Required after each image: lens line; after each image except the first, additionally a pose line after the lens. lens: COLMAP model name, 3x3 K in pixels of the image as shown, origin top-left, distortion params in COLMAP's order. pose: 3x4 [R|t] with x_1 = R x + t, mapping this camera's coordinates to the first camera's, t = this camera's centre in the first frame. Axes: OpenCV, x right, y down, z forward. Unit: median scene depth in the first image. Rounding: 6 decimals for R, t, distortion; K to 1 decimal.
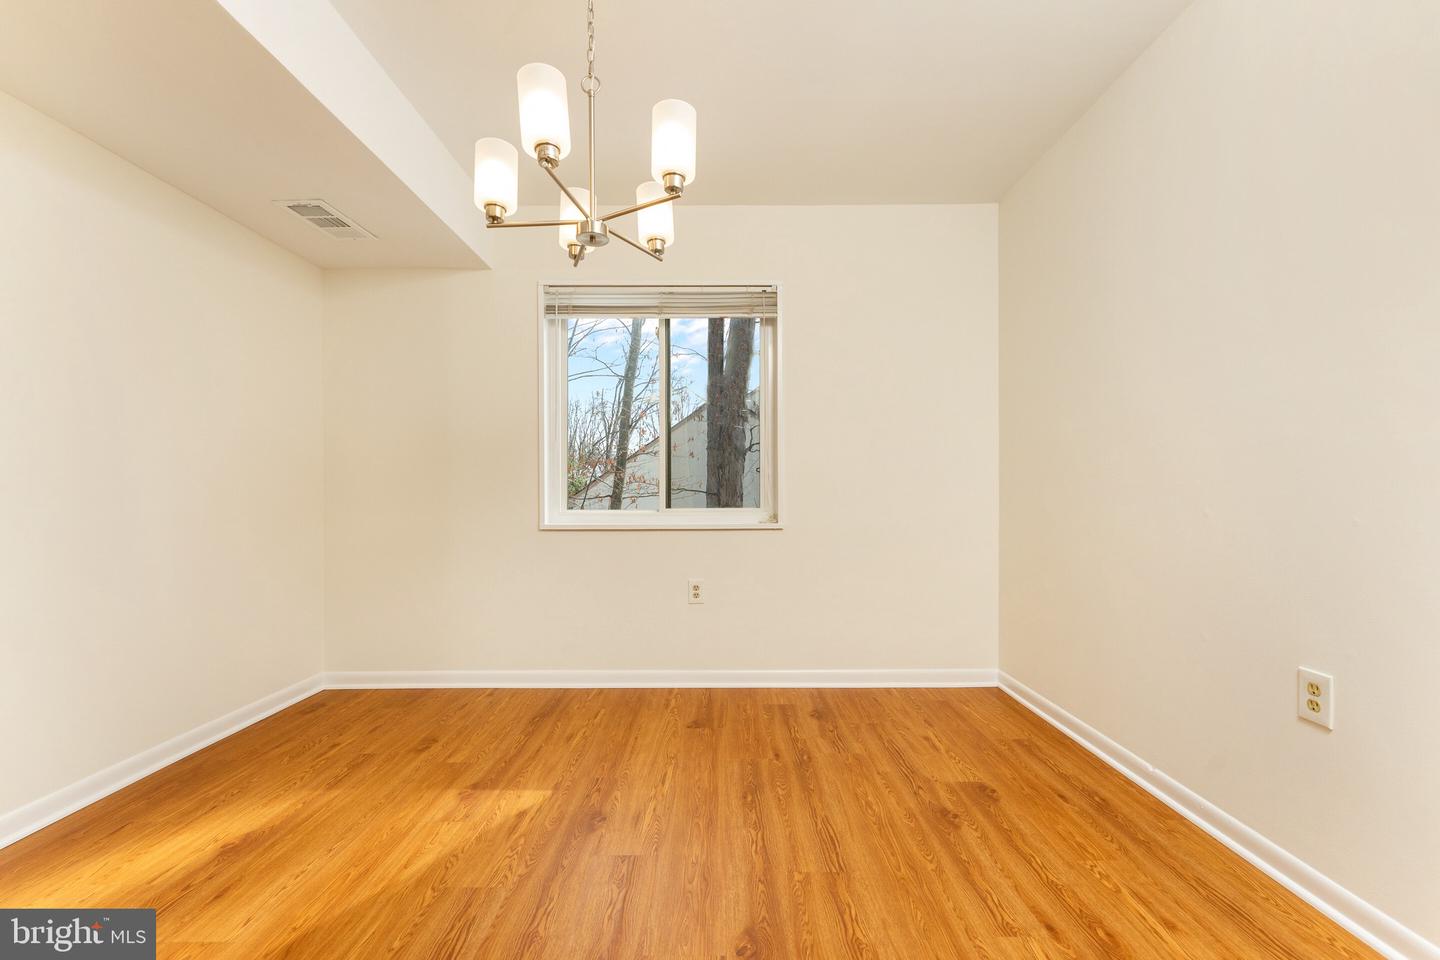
lens RADIAL K [[585.5, 0, 720.1], [0, 585.5, 495.3], [0, 0, 1]] dist [-0.000010, 0.000244]
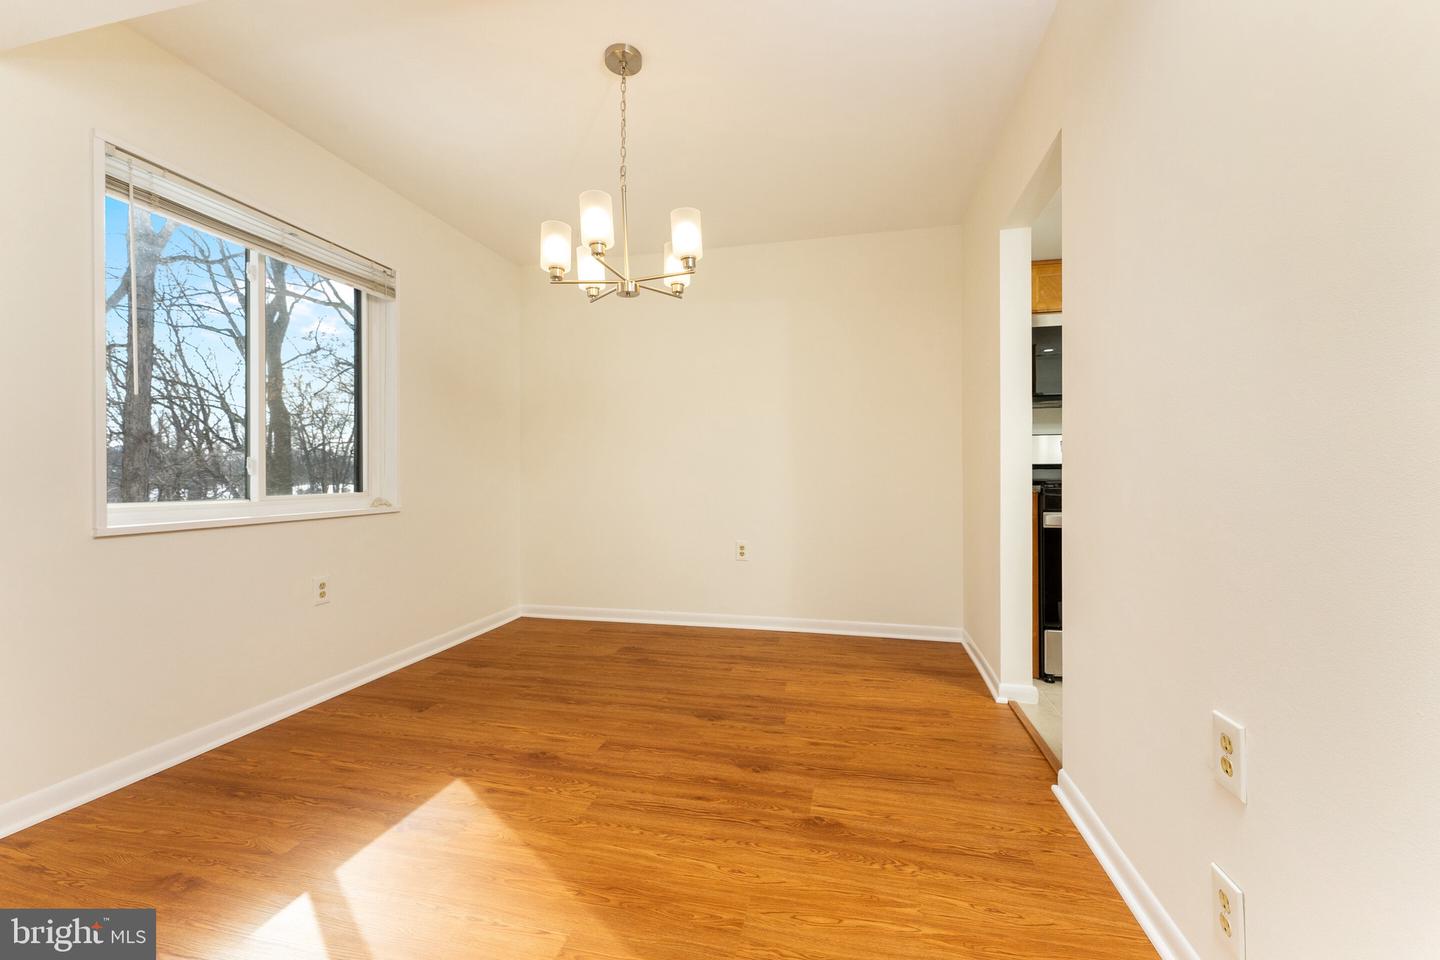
lens RADIAL K [[585.5, 0, 711.3], [0, 585.5, 484.0], [0, 0, 1]] dist [-0.000010, 0.000244]
pose [[0.236707, -0.014697, 0.971470, -1.053363], [0.010871, 0.999863, 0.012478, 0.003281], [-0.971520, 0.007607, 0.236834, 0.329272]]
